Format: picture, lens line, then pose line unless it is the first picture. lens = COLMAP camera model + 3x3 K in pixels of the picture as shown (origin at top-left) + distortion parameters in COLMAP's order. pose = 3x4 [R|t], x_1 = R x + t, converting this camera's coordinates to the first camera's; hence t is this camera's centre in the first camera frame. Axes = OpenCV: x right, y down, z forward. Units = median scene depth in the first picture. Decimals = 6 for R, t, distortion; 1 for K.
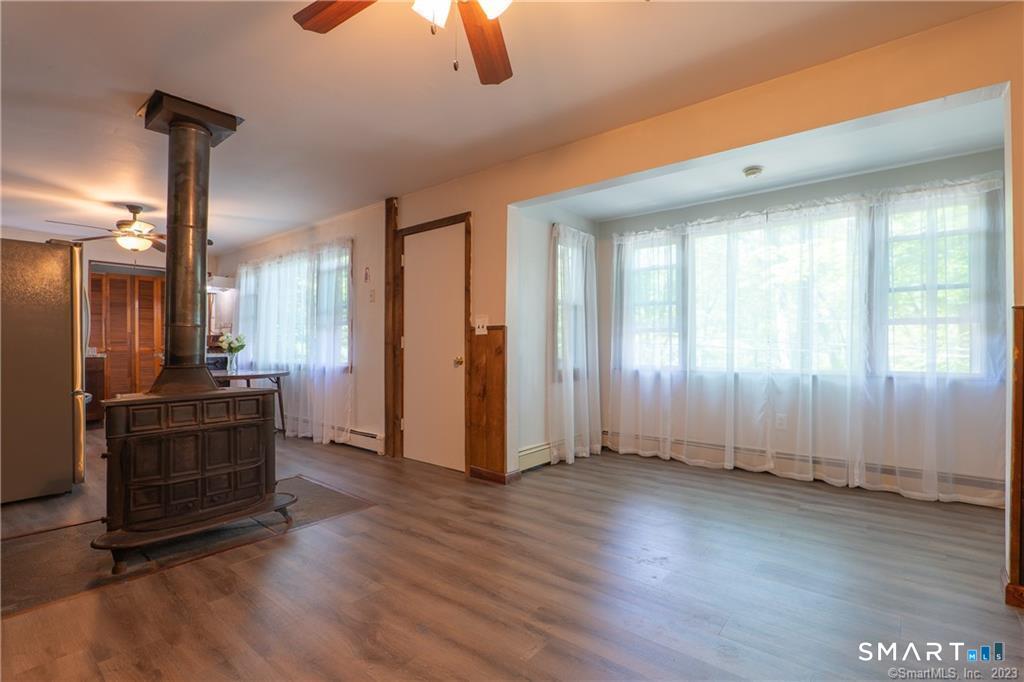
lens RADIAL K [[476.7, 0, 515.7], [0, 476.7, 344.6], [0, 0, 1]] dist [-0.024496, 0.006946]
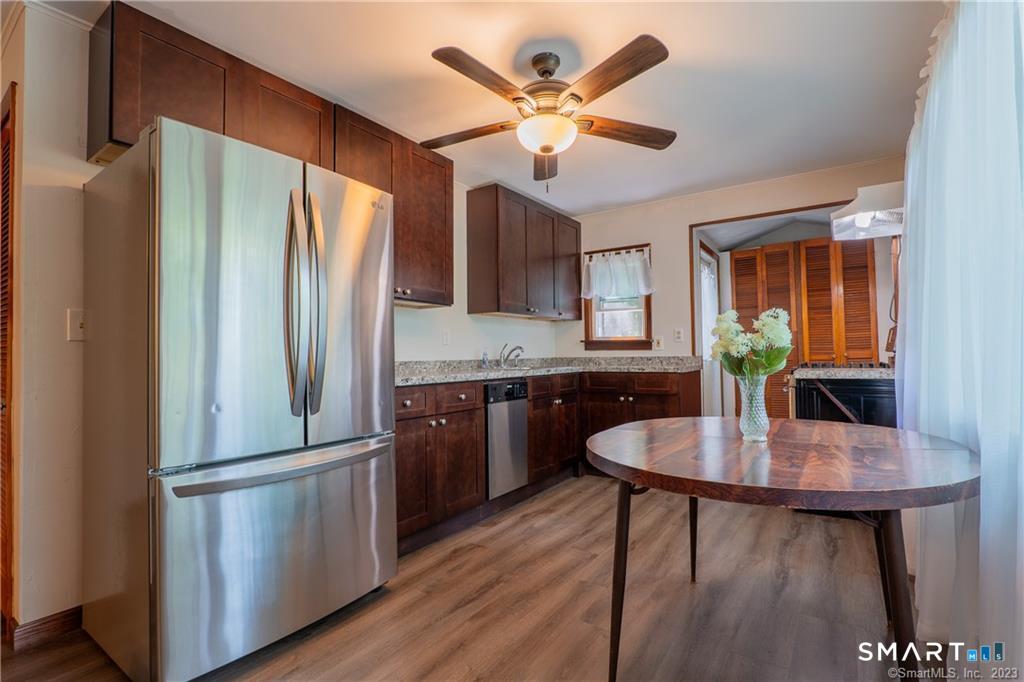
lens RADIAL K [[476.7, 0, 516.1], [0, 476.7, 340.1], [0, 0, 1]] dist [-0.024496, 0.006946]
pose [[0.084868, -0.032507, -0.995862, -0.430114], [0.013668, 0.999412, -0.031458, 0.002313], [0.996298, -0.010942, 0.085262, 1.141278]]
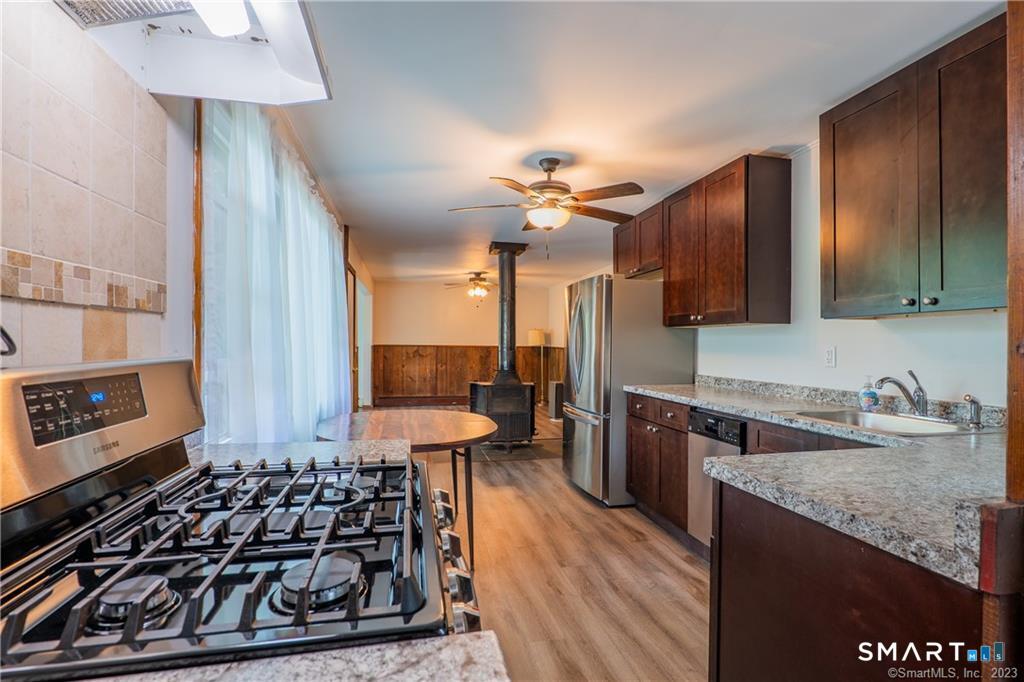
lens RADIAL K [[476.7, 0, 511.0], [0, 476.7, 344.4], [0, 0, 1]] dist [-0.024496, 0.006946]
pose [[-0.786812, -0.006224, 0.617161, -1.450956], [-0.007902, 0.999969, 0.000011, -0.049458], [-0.617142, -0.004868, -0.786837, 1.904098]]
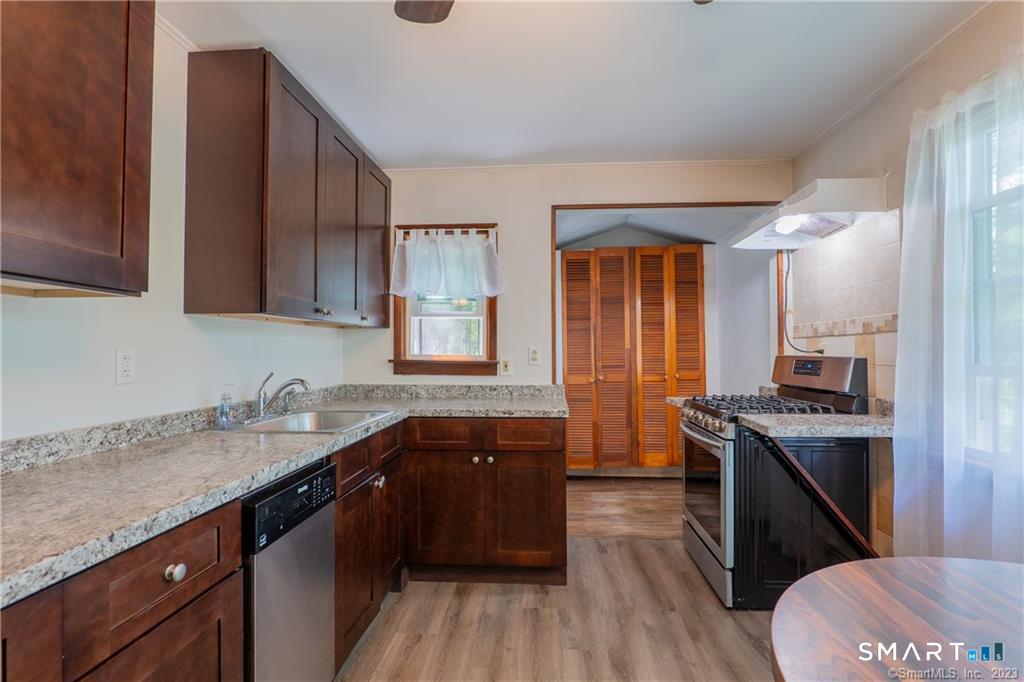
lens RADIAL K [[476.7, 0, 514.7], [0, 476.7, 344.4], [0, 0, 1]] dist [-0.024496, 0.006946]
pose [[0.577794, -0.013041, -0.816078, -0.871492], [0.003606, 0.999903, -0.013425, -0.047965], [0.816174, 0.004814, 0.577786, 1.122597]]
